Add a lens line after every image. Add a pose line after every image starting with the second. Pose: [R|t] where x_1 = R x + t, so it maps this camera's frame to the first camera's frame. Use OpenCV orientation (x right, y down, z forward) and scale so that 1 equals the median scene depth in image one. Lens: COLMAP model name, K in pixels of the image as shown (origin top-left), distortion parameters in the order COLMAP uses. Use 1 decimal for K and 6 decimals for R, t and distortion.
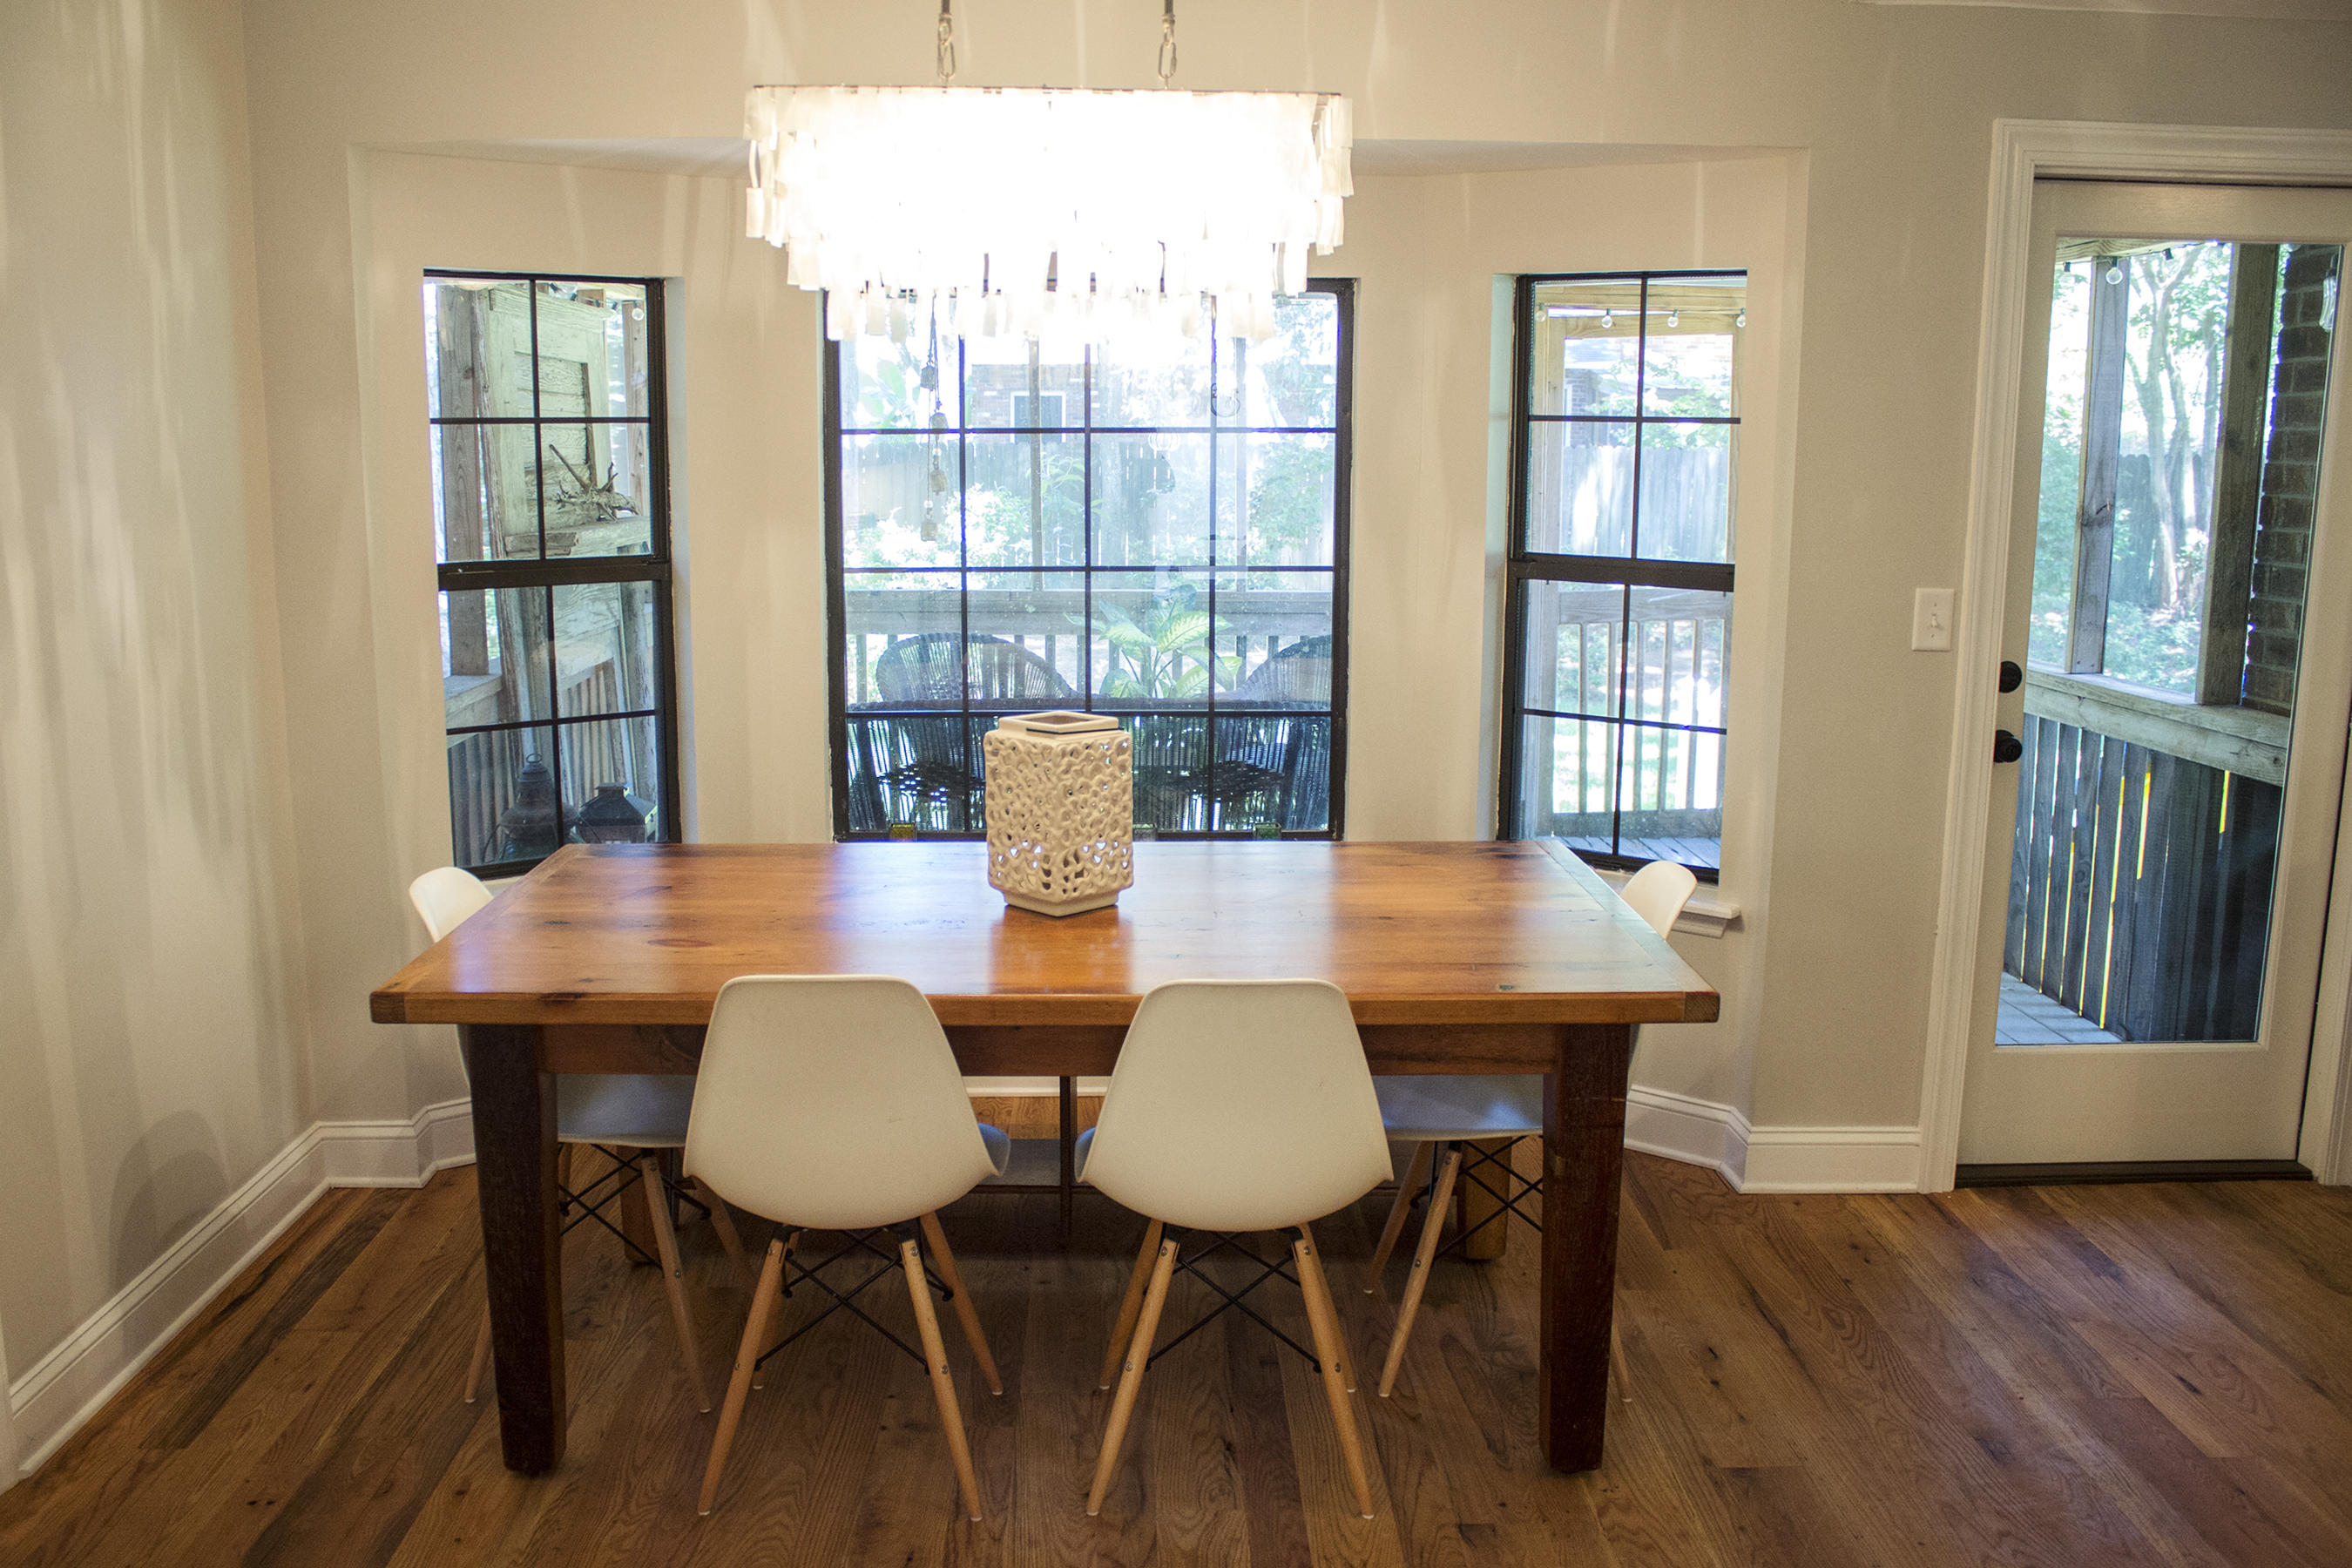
lens RADIAL K [[1943.3, 0, 1137.7], [0, 1943.3, 788.7], [0, 0, 1]] dist [-0.169199, 0.144862]
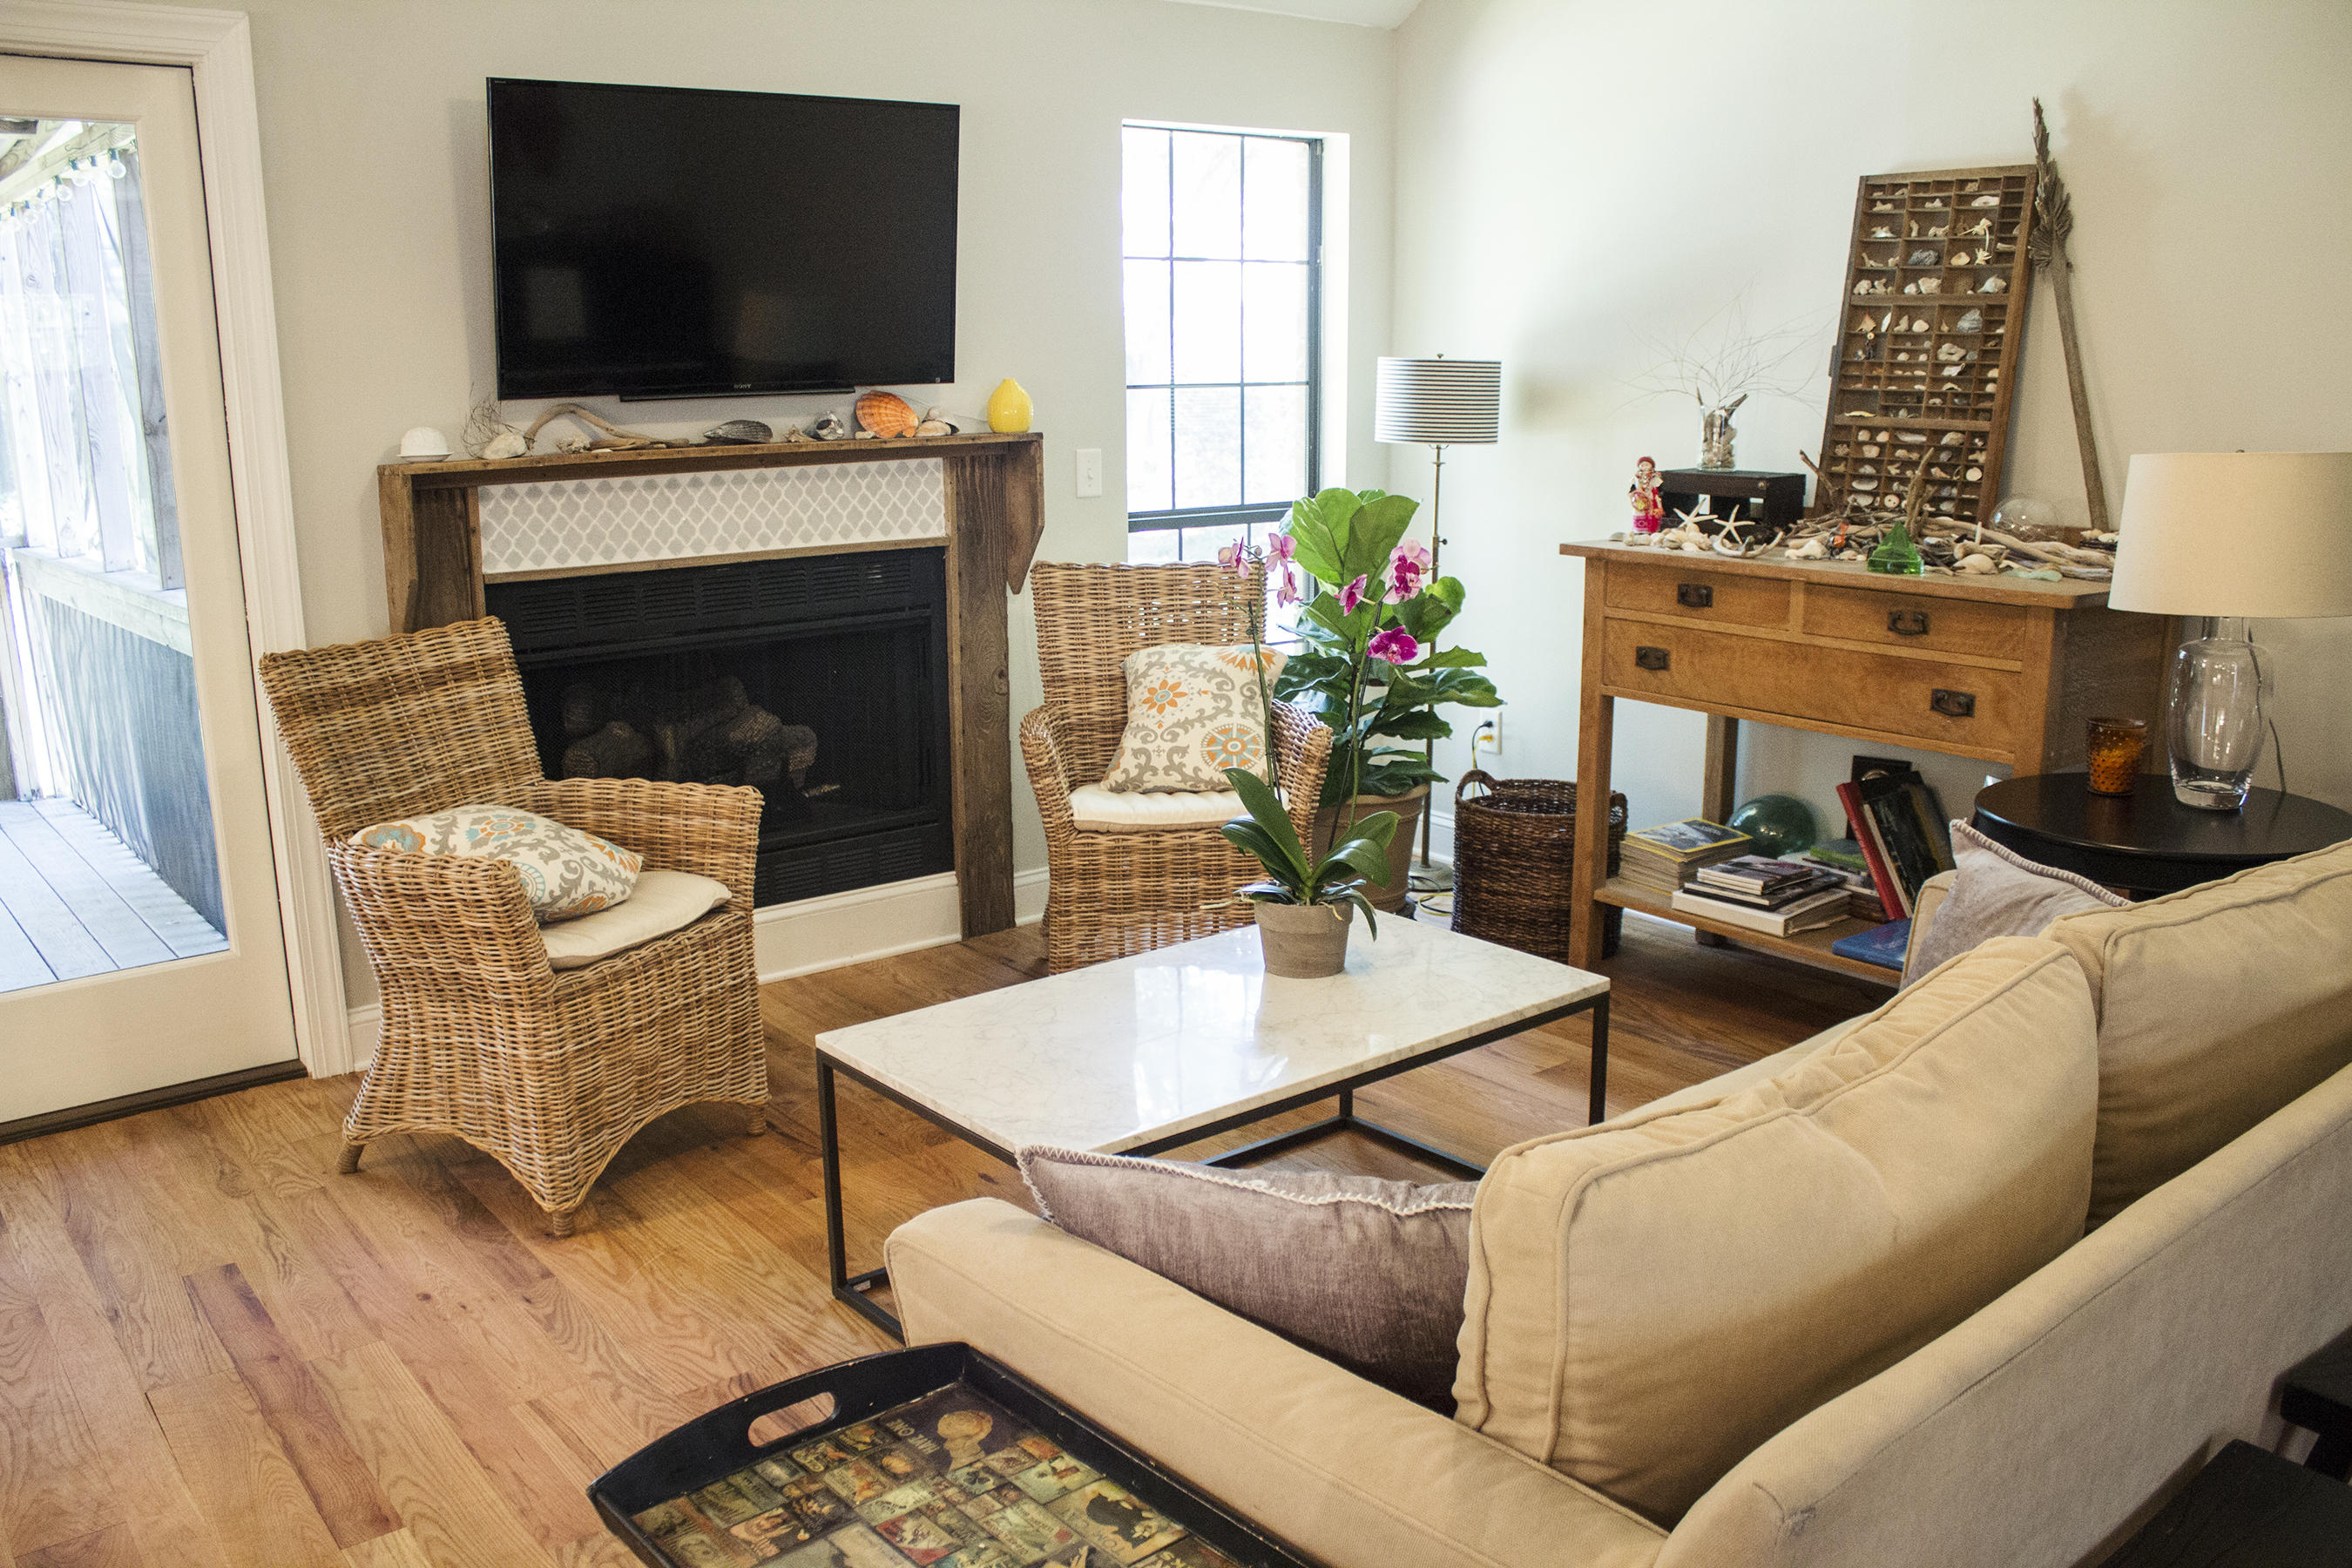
lens RADIAL K [[1943.3, 0, 1137.7], [0, 1943.3, 788.7], [0, 0, 1]] dist [-0.169199, 0.144862]
pose [[0.797841, -0.149205, 0.584113, 0.404232], [0.126434, 0.988754, 0.079870, 0.032362], [-0.589461, 0.010128, 0.807733, -0.079485]]
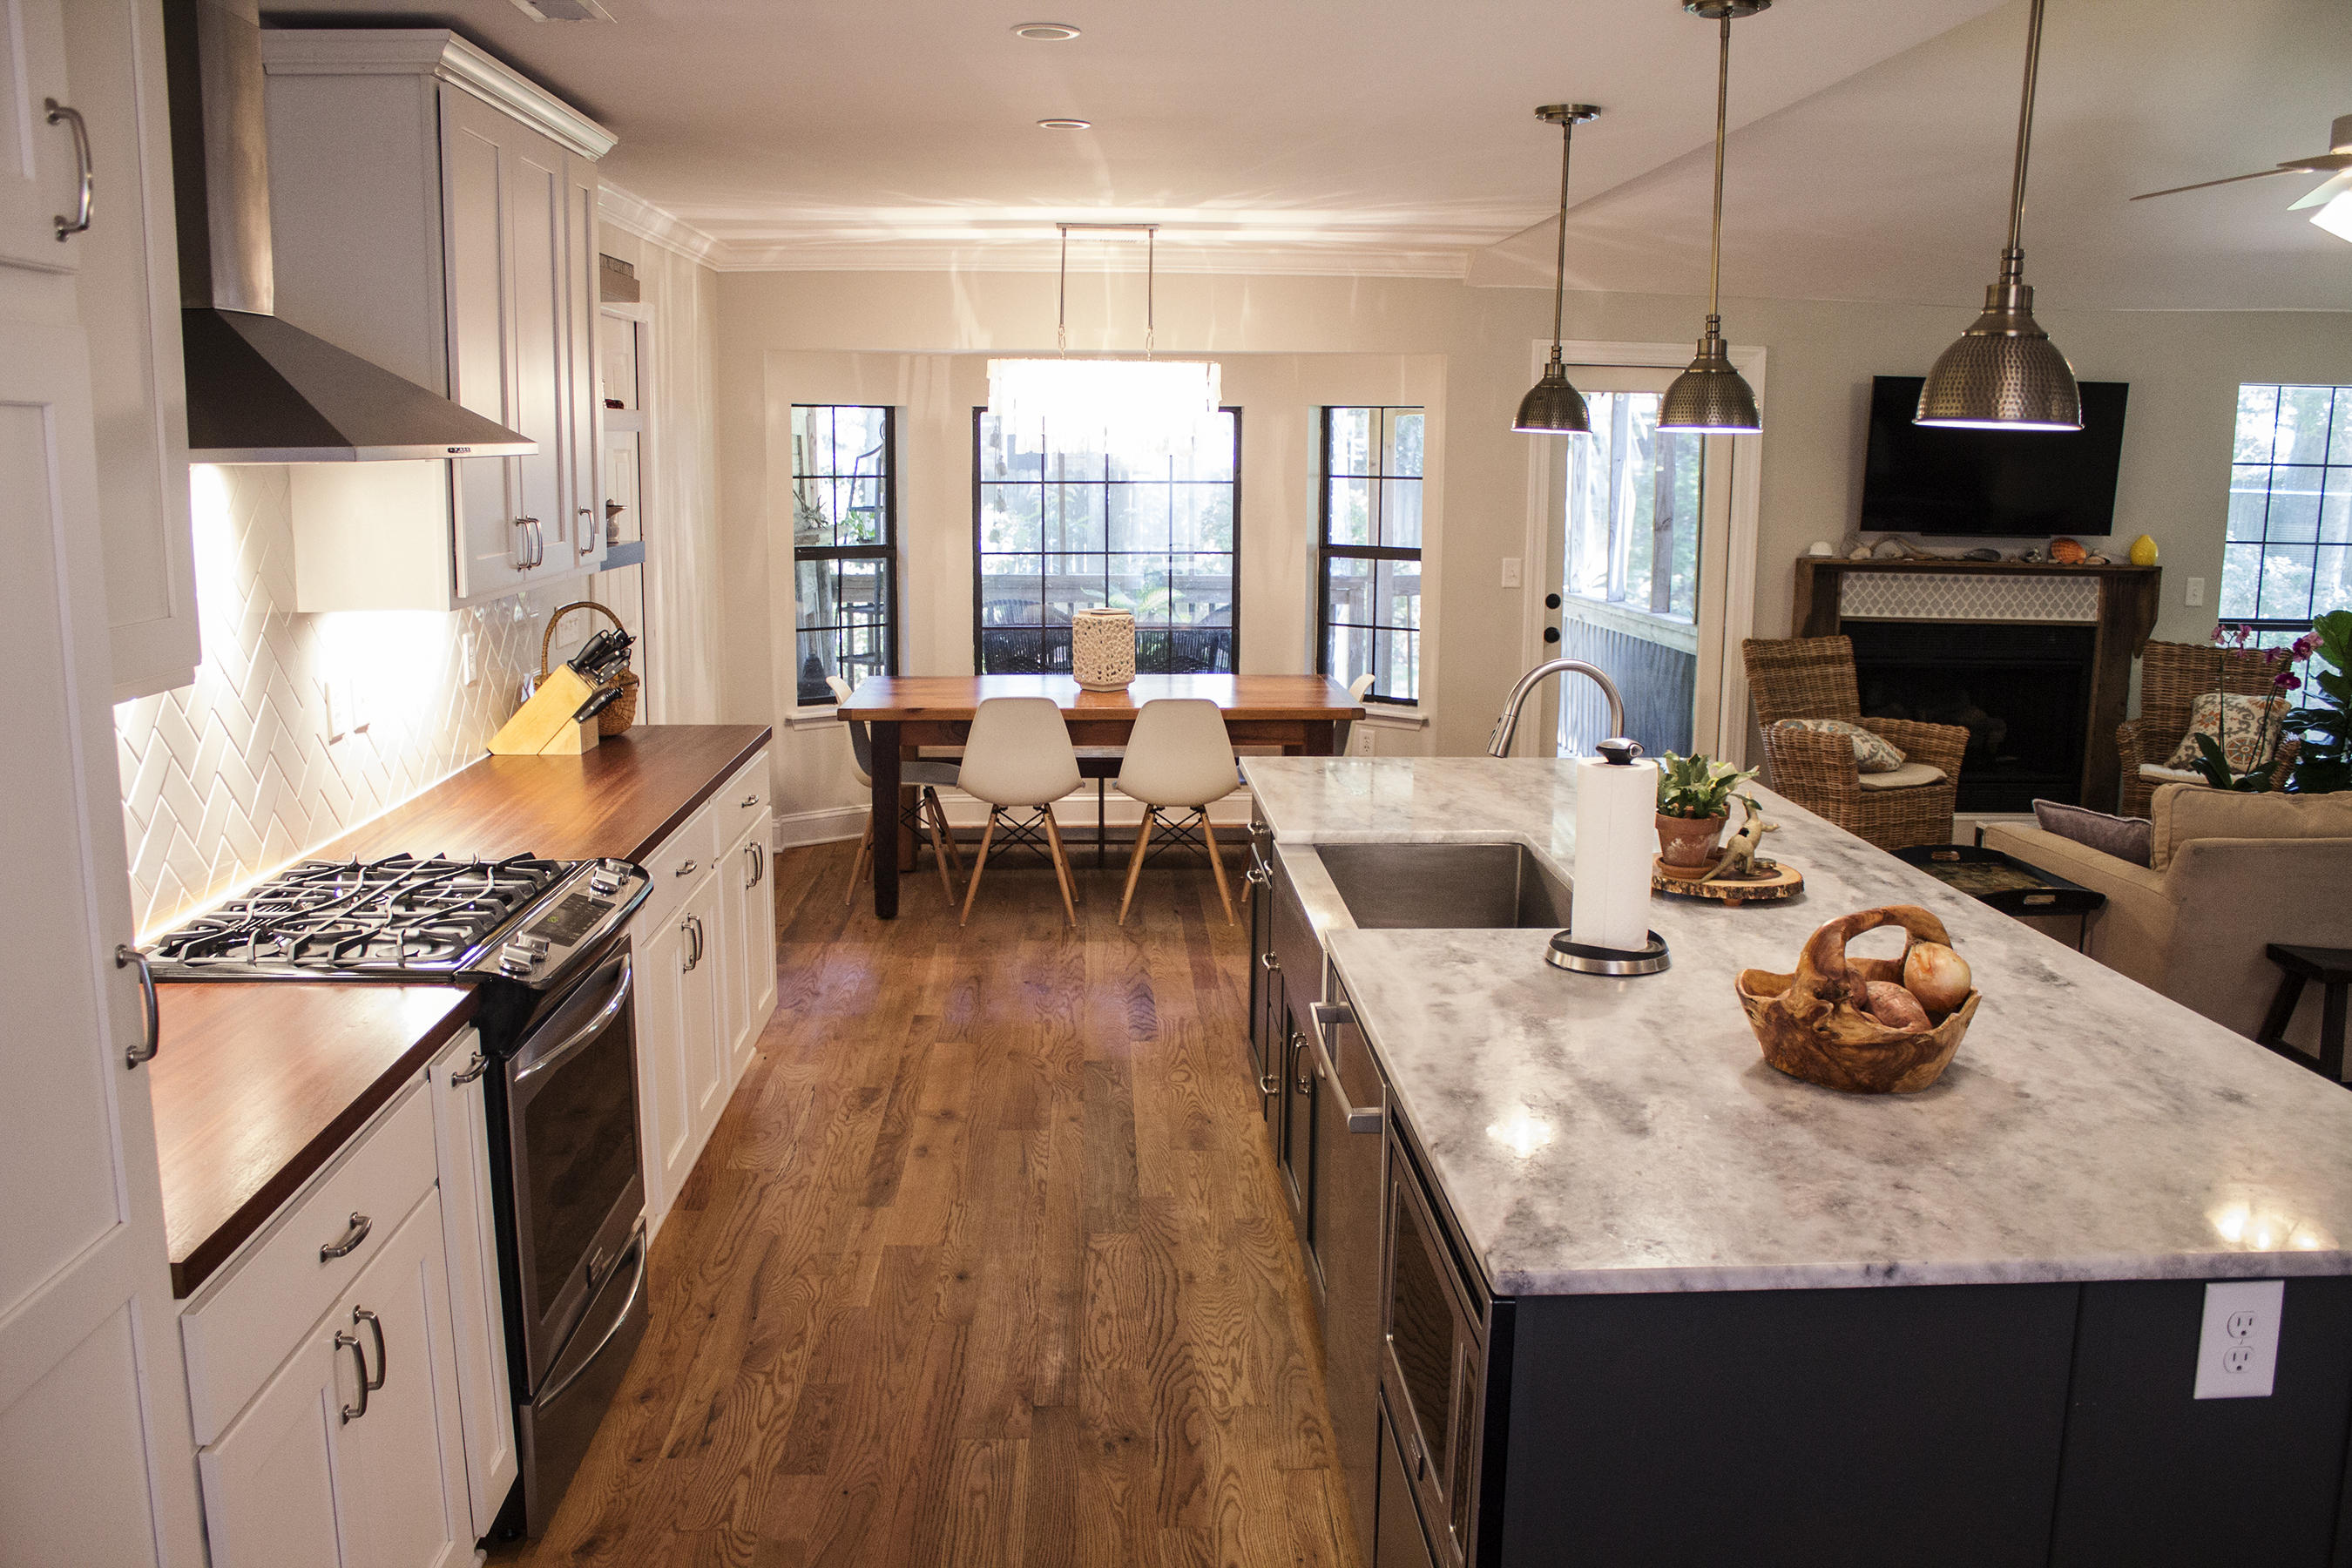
lens RADIAL K [[1943.3, 0, 1137.7], [0, 1943.3, 788.7], [0, 0, 1]] dist [-0.169199, 0.144862]
pose [[0.999900, -0.000837, 0.014144, -0.024261], [0.000943, 0.999972, -0.007465, 0.150260], [-0.014138, 0.007477, 0.999872, -1.030743]]
